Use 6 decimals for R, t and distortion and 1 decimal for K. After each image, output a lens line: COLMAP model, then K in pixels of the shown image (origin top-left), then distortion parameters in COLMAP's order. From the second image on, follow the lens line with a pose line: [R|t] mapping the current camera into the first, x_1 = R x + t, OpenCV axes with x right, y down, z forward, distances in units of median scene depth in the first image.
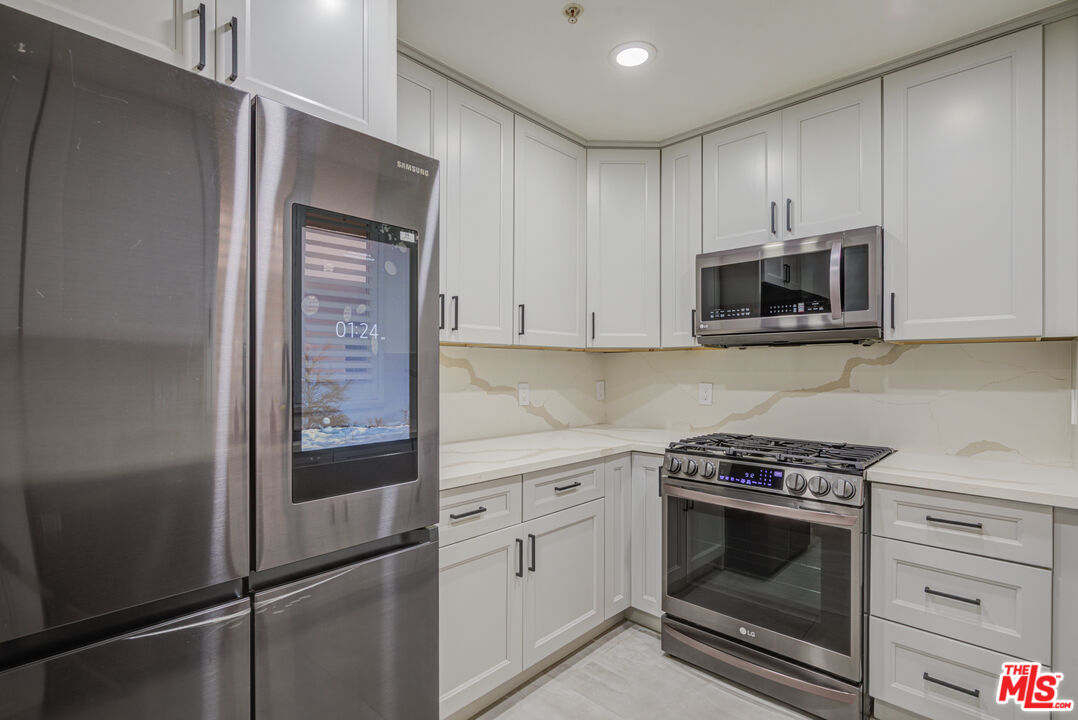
lens RADIAL K [[506.8, 0, 539.0], [0, 506.8, 365.7], [0, 0, 1]] dist [-0.005148, -0.000008]
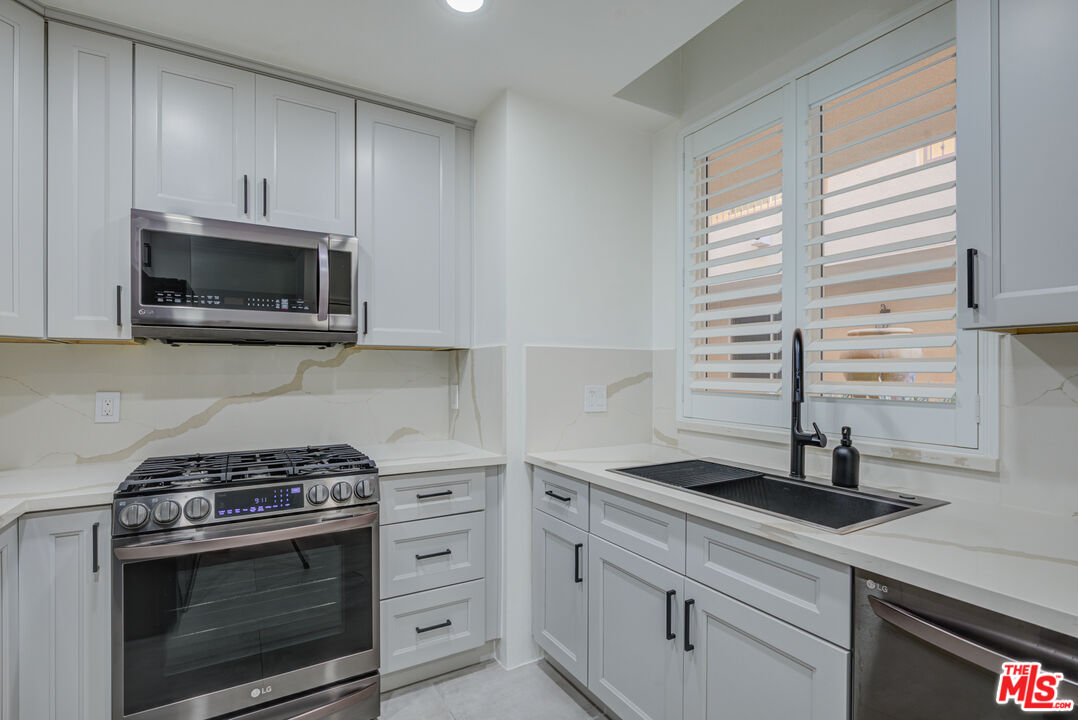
lens RADIAL K [[506.8, 0, 531.1], [0, 506.8, 368.4], [0, 0, 1]] dist [-0.005148, -0.000008]
pose [[0.281778, 0.003124, 0.959474, -0.236711], [-0.005286, 0.999985, -0.001703, 0.000202], [-0.959465, -0.004592, 0.281791, 0.322502]]
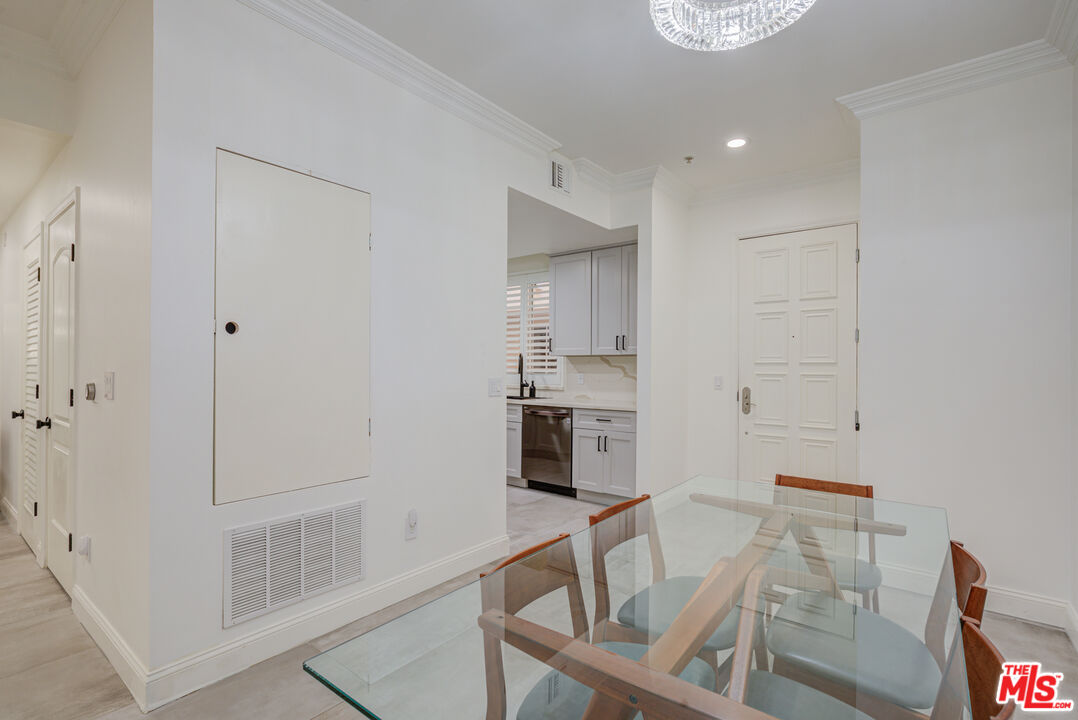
lens RADIAL K [[506.8, 0, 537.5], [0, 506.8, 363.8], [0, 0, 1]] dist [-0.005148, -0.000008]
pose [[-0.094212, 0.006606, 0.995530, -2.092577], [-0.012920, 0.999886, -0.007858, 0.013569], [-0.995468, -0.013603, -0.094116, 0.316639]]
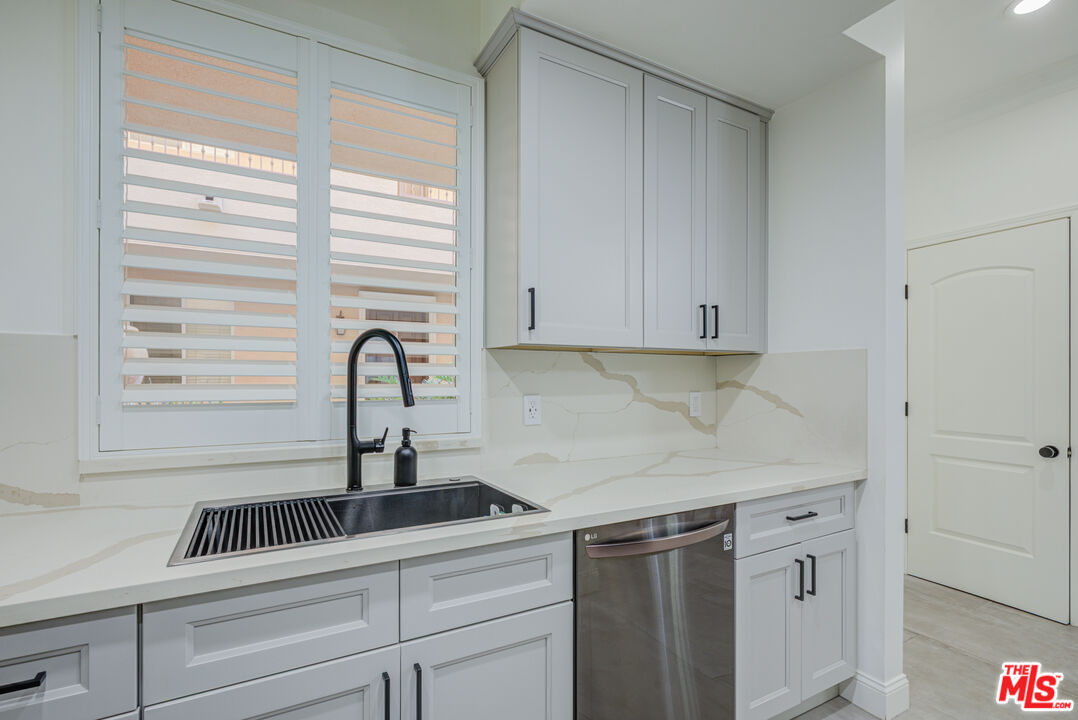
lens RADIAL K [[506.8, 0, 539.4], [0, 506.8, 376.8], [0, 0, 1]] dist [-0.005148, -0.000008]
pose [[-0.953458, -0.004949, 0.301484, 0.182919], [-0.005254, 0.999986, -0.000200, 0.003218], [-0.301479, -0.001775, -0.953471, 0.766673]]
